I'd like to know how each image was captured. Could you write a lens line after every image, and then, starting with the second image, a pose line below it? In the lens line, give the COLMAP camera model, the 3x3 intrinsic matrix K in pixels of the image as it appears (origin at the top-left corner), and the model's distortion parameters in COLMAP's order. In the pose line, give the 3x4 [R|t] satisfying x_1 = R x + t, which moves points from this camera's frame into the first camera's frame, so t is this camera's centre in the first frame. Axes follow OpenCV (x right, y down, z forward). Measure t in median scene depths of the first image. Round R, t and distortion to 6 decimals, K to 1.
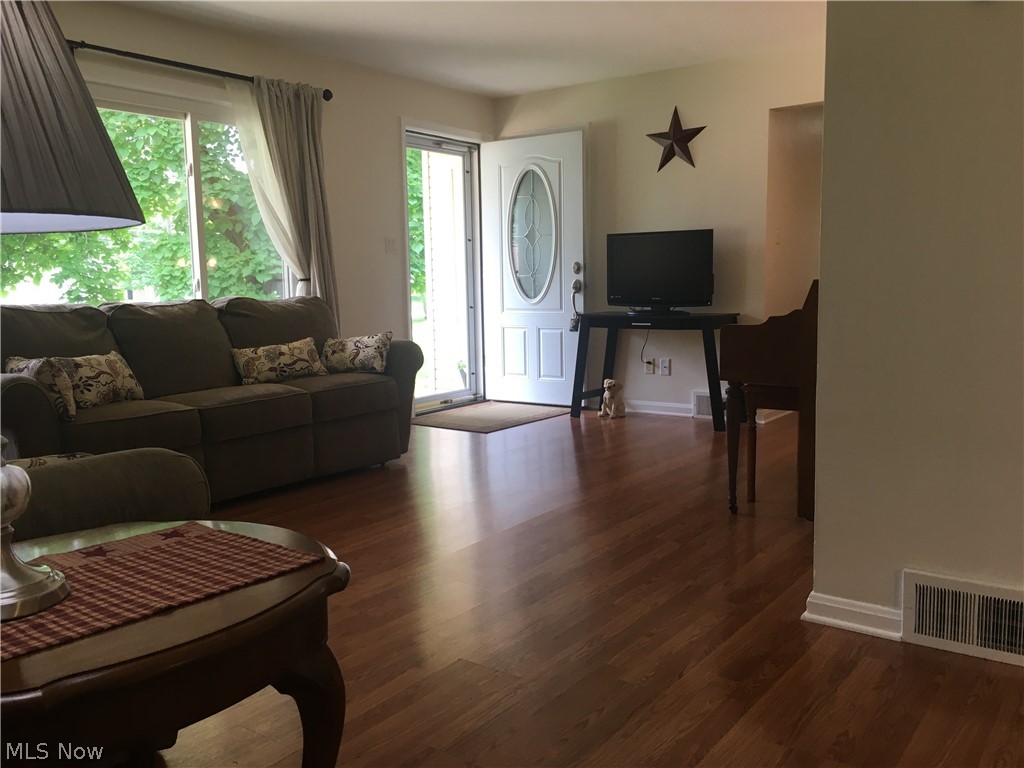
lens RADIAL K [[860.8, 0, 510.4], [0, 860.8, 385.1], [0, 0, 1]] dist [0.028072, -0.005726]
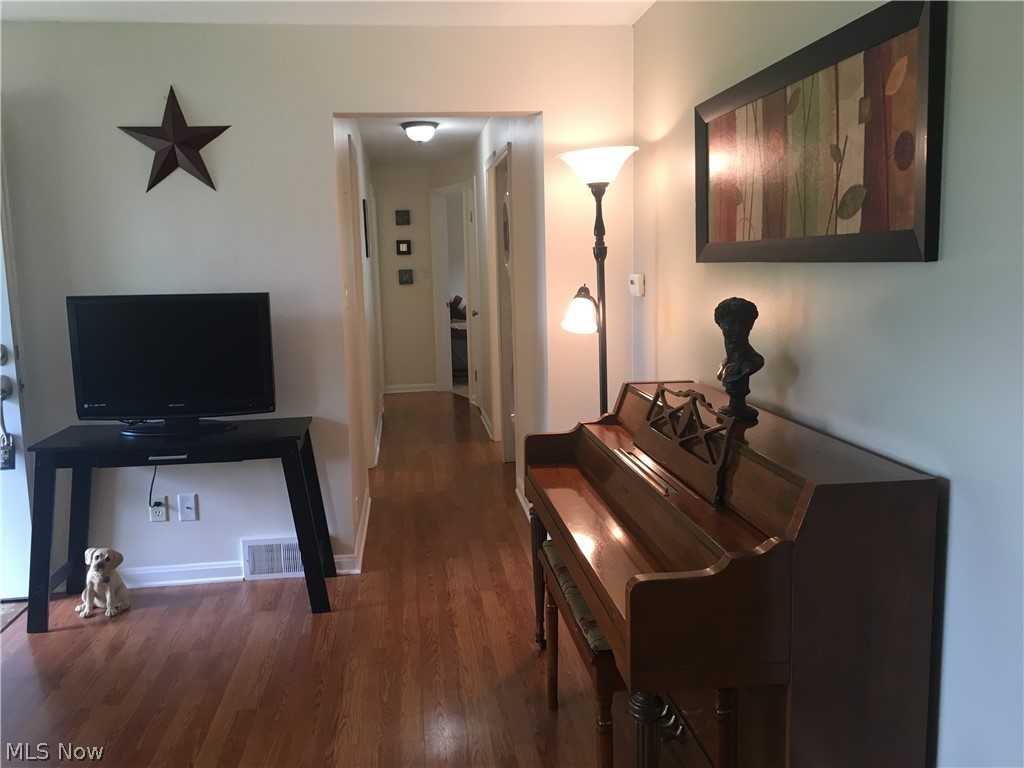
lens RADIAL K [[860.8, 0, 513.8], [0, 860.8, 384.7], [0, 0, 1]] dist [0.028072, -0.005726]
pose [[0.723738, -0.092793, 0.683808, -0.068280], [0.091270, 0.995084, 0.038434, -0.113117], [-0.684013, 0.034595, 0.728649, 0.390746]]
